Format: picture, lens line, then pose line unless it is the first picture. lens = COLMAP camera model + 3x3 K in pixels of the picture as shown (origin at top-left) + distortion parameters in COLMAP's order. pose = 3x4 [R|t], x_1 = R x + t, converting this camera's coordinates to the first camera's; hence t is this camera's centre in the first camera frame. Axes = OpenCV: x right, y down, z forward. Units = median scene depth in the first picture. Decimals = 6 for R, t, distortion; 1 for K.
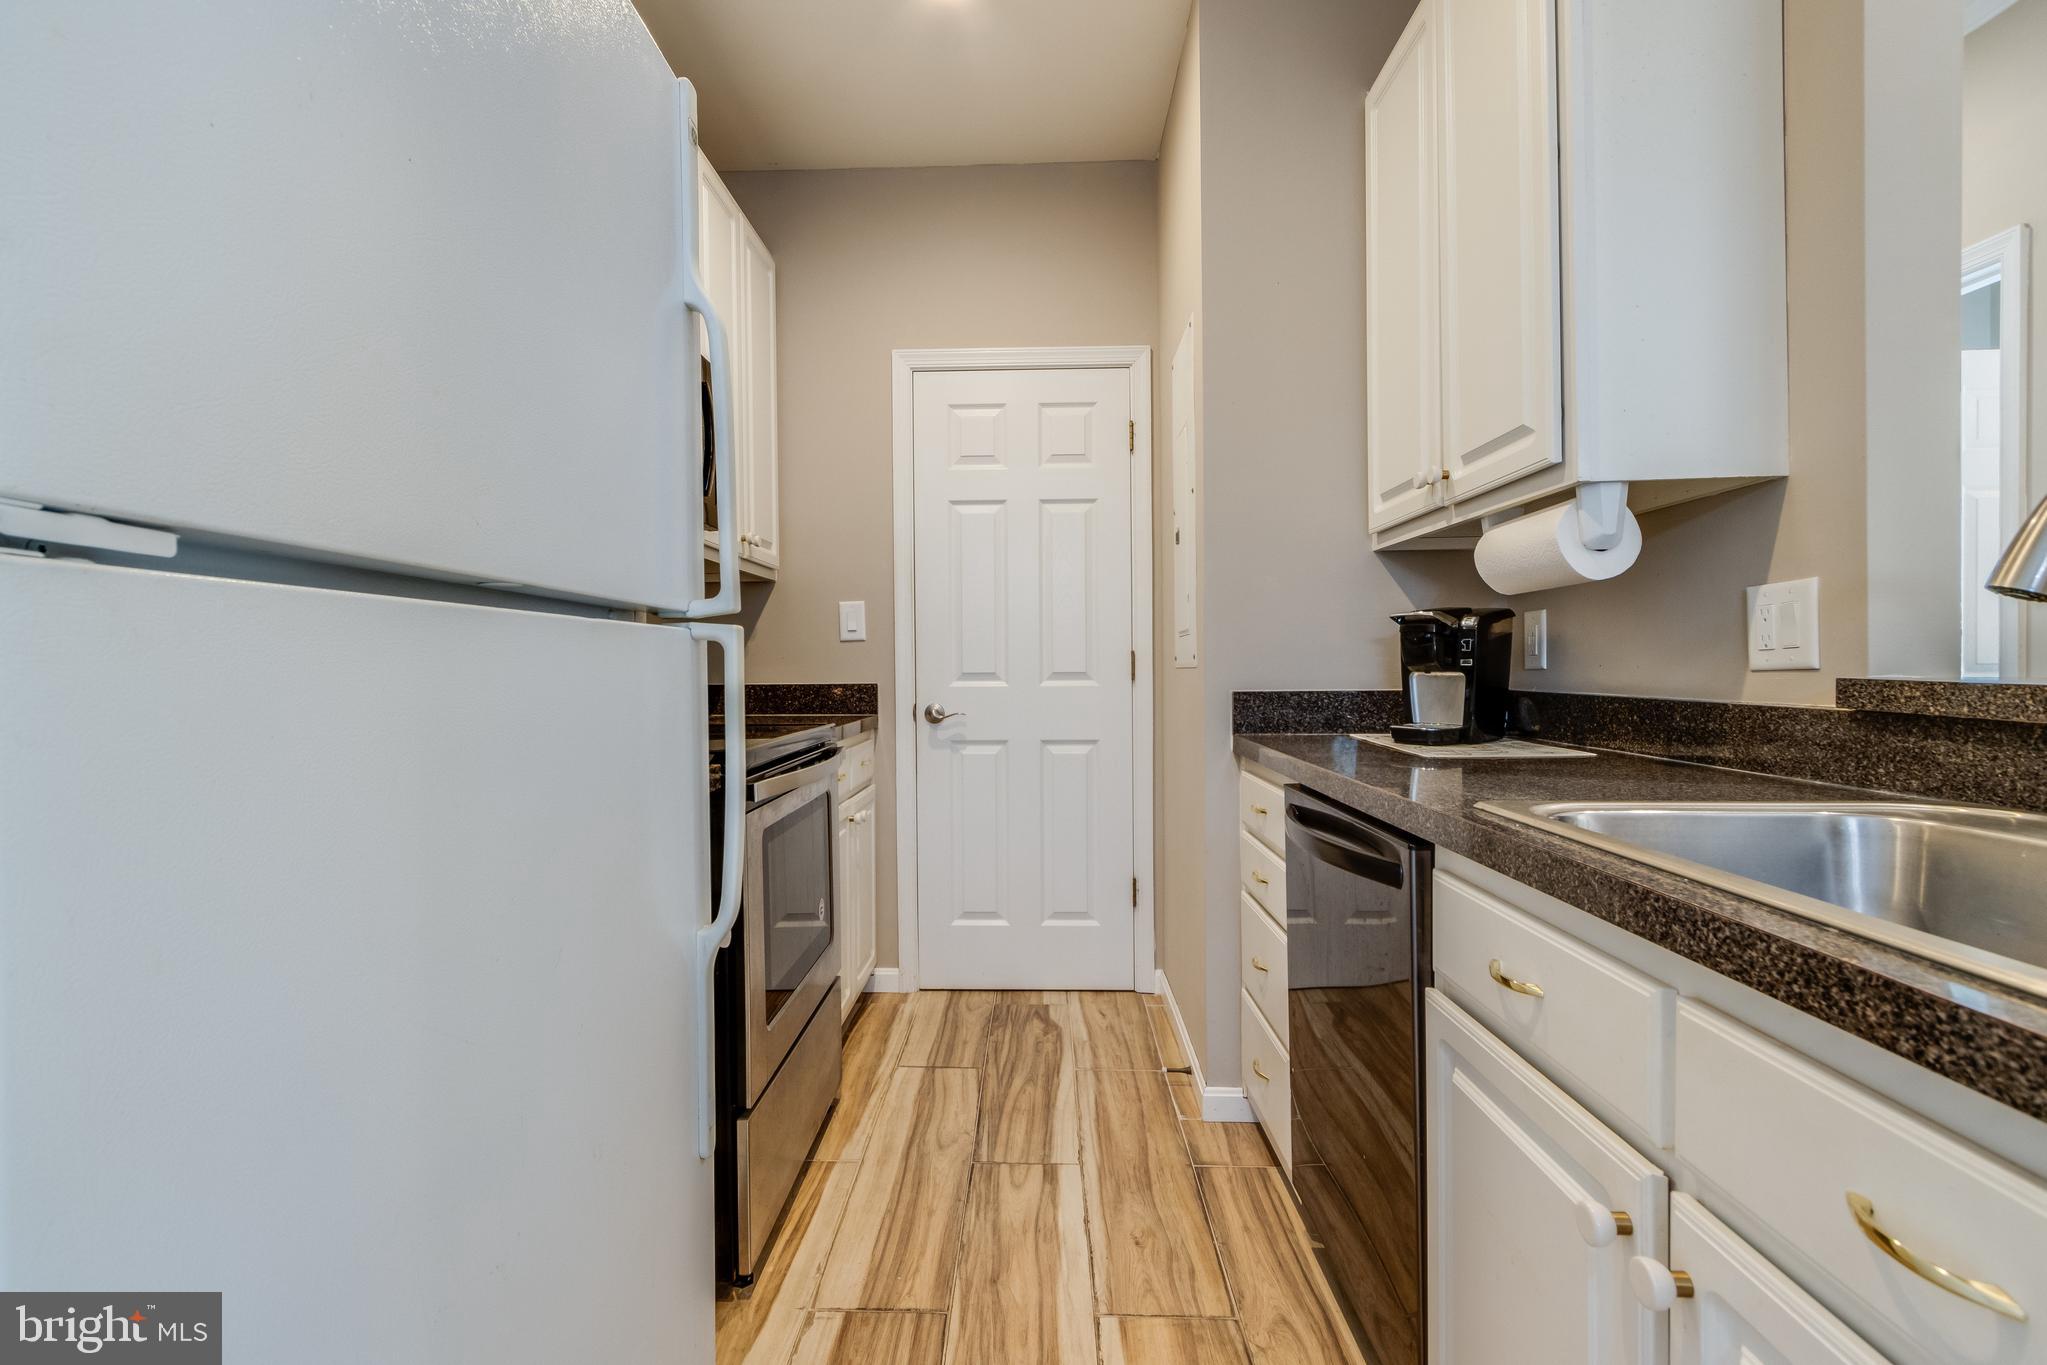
lens RADIAL K [[974.3, 0, 1018.9], [0, 974.3, 671.6], [0, 0, 1]] dist [0.012454, 0.000385]
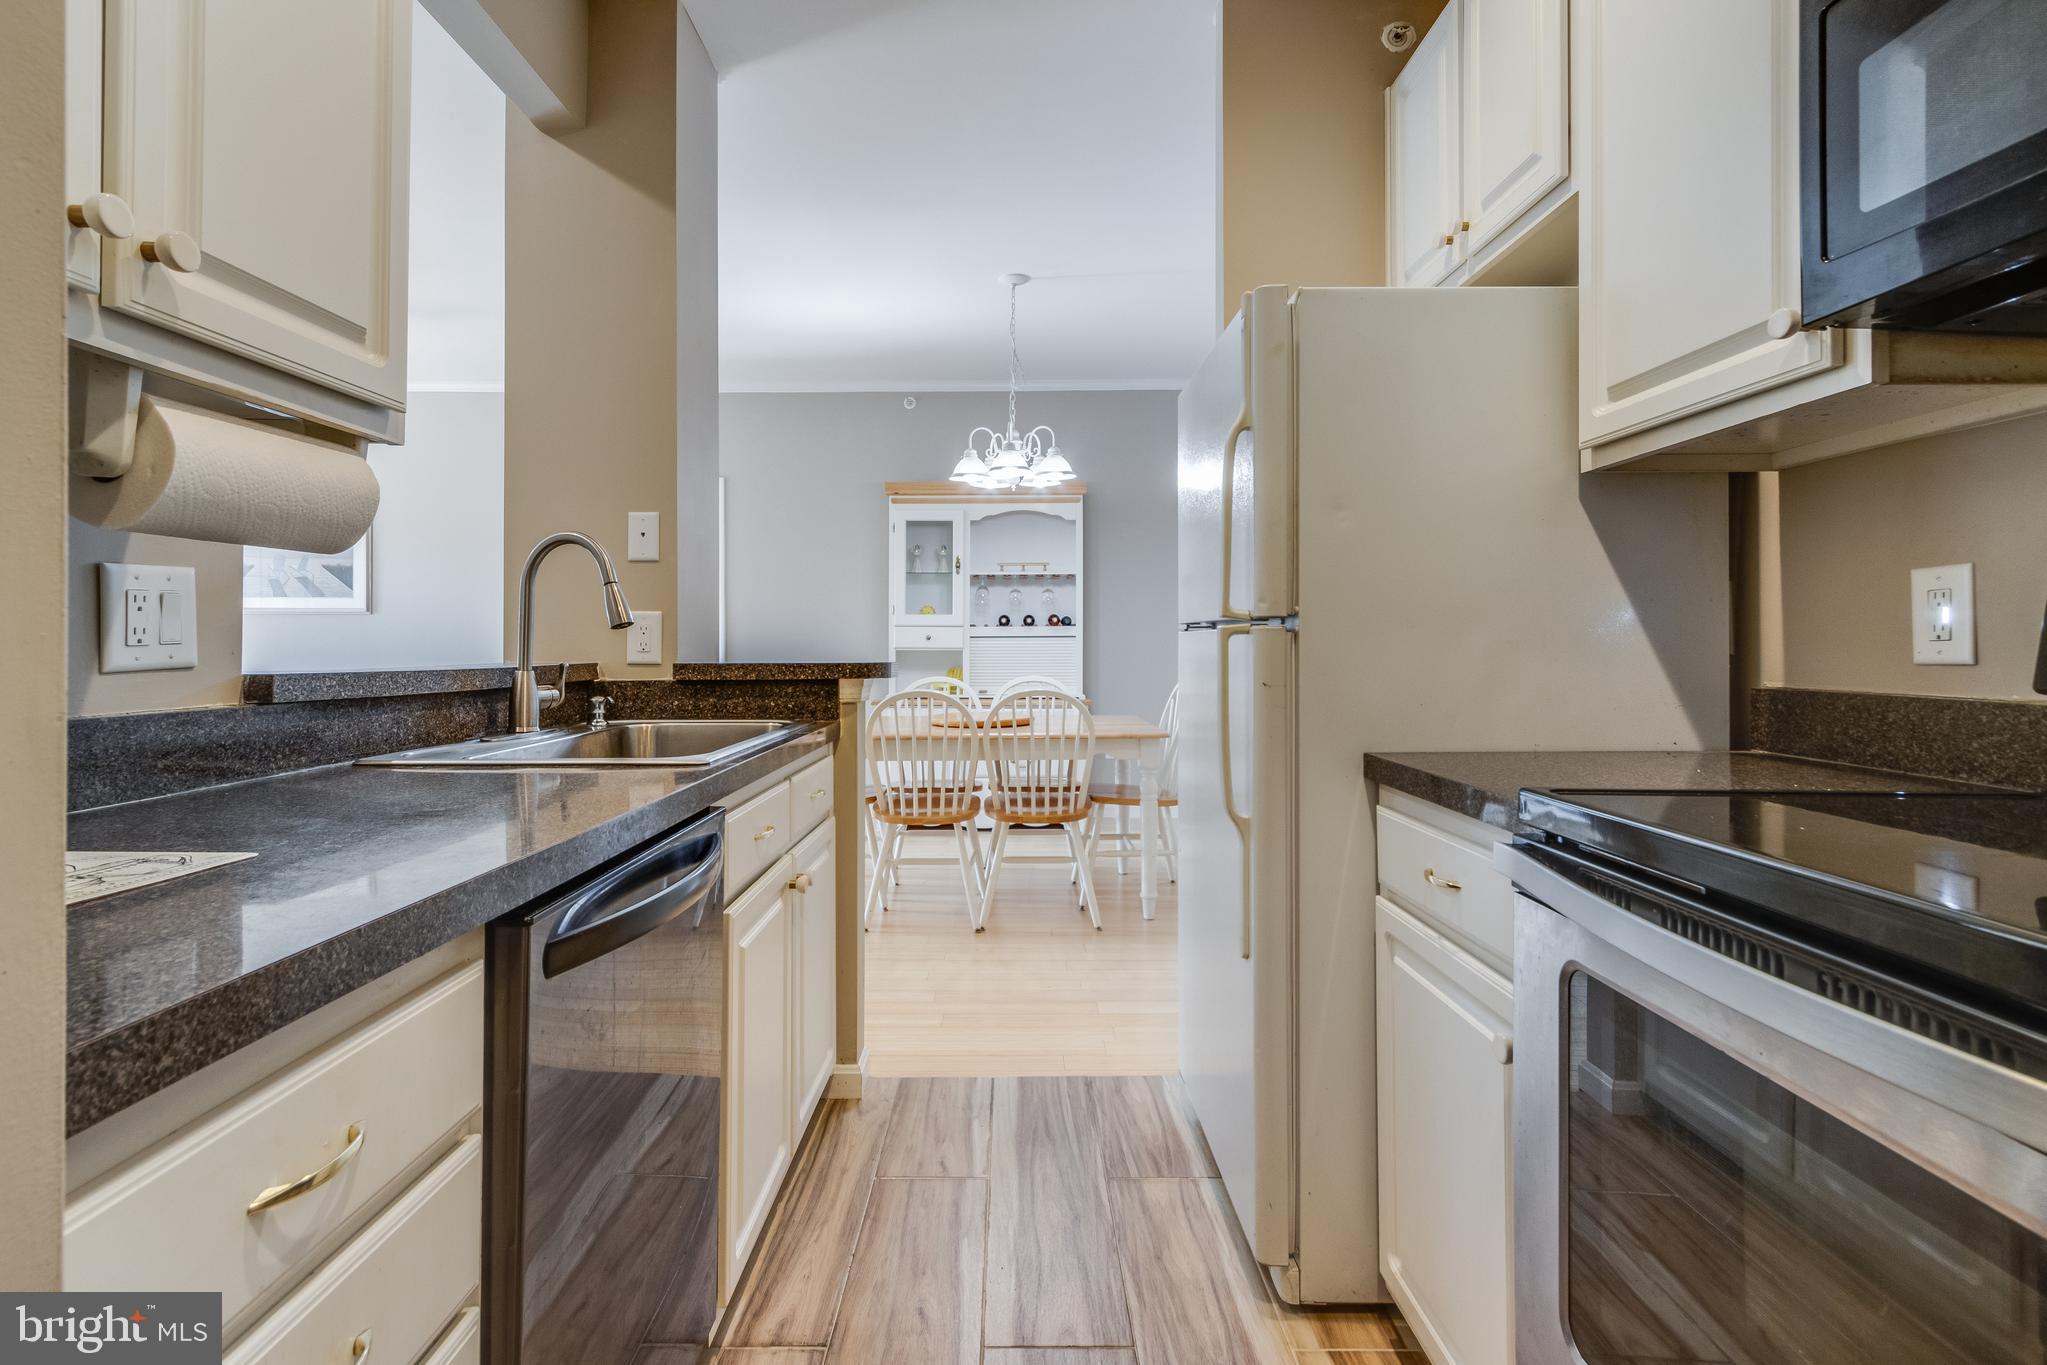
lens RADIAL K [[975.0, 0, 1016.5], [0, 975.0, 669.9], [0, 0, 1]] dist [0.010790, 0.001111]
pose [[-0.999866, 0.007995, -0.014267, 0.046828], [0.007507, 0.999396, 0.033924, -0.025802], [0.014530, 0.033812, -0.999323, 1.933469]]
